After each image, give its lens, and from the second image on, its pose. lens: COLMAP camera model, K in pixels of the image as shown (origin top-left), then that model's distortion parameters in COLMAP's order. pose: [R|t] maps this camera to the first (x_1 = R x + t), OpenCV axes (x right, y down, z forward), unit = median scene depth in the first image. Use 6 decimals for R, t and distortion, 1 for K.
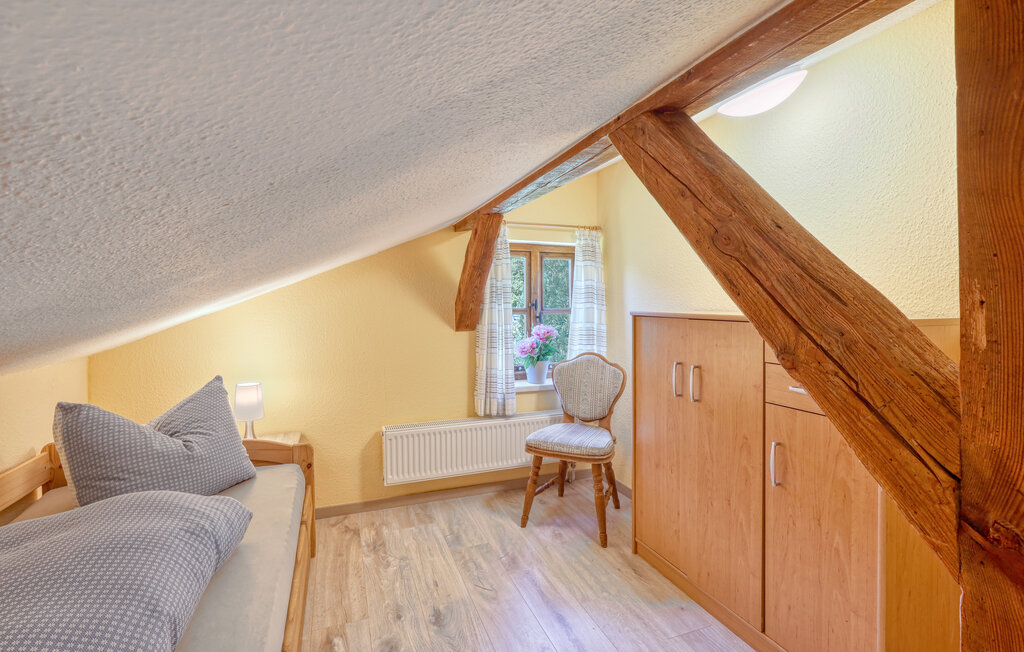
lens RADIAL K [[471.6, 0, 512.7], [0, 471.6, 325.1], [0, 0, 1]] dist [-0.005255, -0.000178]
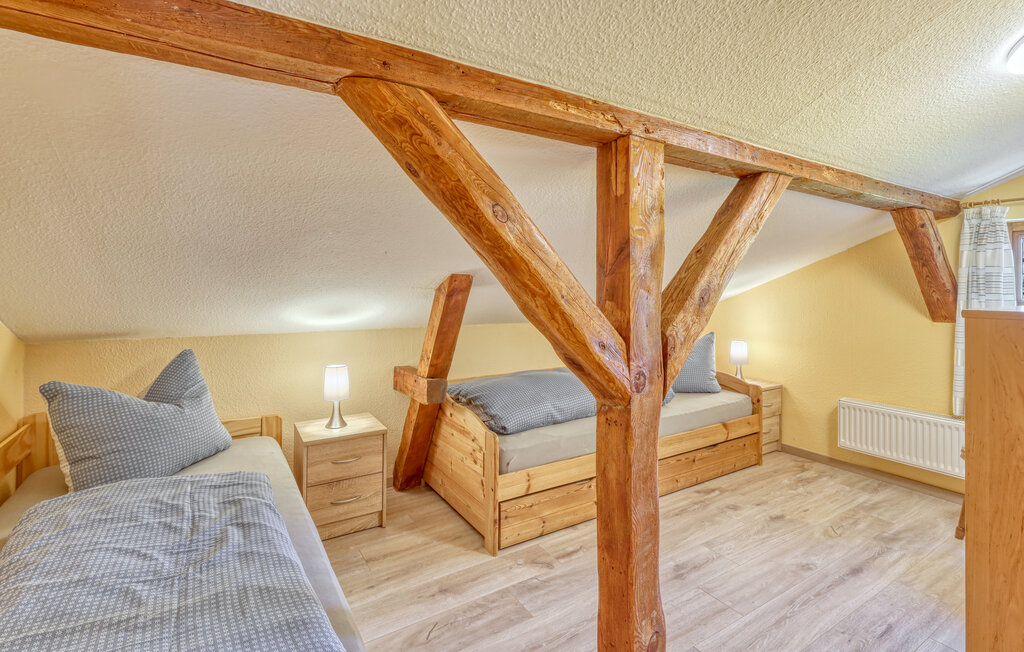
lens RADIAL K [[471.6, 0, 510.8], [0, 471.6, 325.2], [0, 0, 1]] dist [-0.005255, -0.000178]
pose [[0.197637, 0.087703, -0.976344, 0.755662], [-0.059412, 0.995230, 0.077373, -0.003878], [0.978473, 0.042714, 0.201905, -0.057970]]
